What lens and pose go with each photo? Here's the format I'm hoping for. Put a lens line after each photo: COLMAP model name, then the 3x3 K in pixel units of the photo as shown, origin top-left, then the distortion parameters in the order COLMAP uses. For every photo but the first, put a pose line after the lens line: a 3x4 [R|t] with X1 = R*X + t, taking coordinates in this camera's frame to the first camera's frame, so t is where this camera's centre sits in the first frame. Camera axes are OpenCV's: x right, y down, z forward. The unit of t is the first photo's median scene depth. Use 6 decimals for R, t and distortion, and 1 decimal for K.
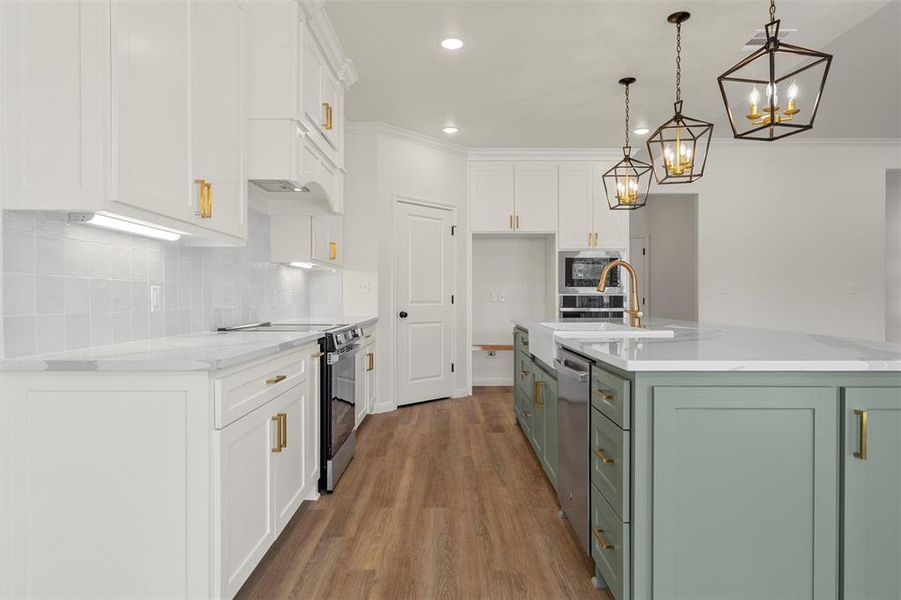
lens RADIAL K [[518.7, 0, 458.4], [0, 518.7, 300.0], [0, 0, 1]] dist [-0.000017, 0.002366]
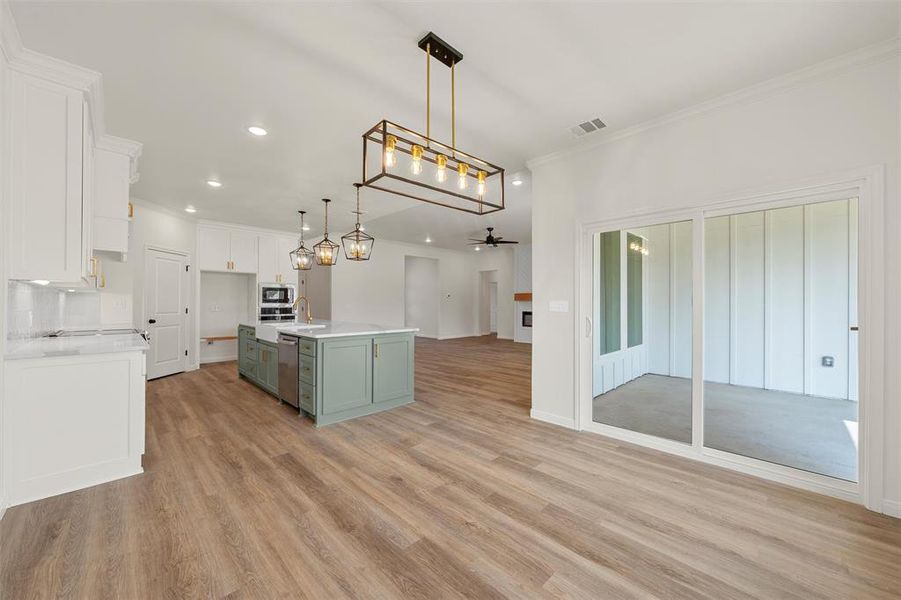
lens RADIAL K [[357.8, 0, 453.6], [0, 357.8, 301.0], [0, 0, 1]] dist [-0.001409, -0.000386]
pose [[0.713704, 0.005320, 0.700427, -0.250746], [-0.001290, 0.999979, -0.006281, -0.032765], [-0.700446, 0.003579, 0.713696, -0.481634]]
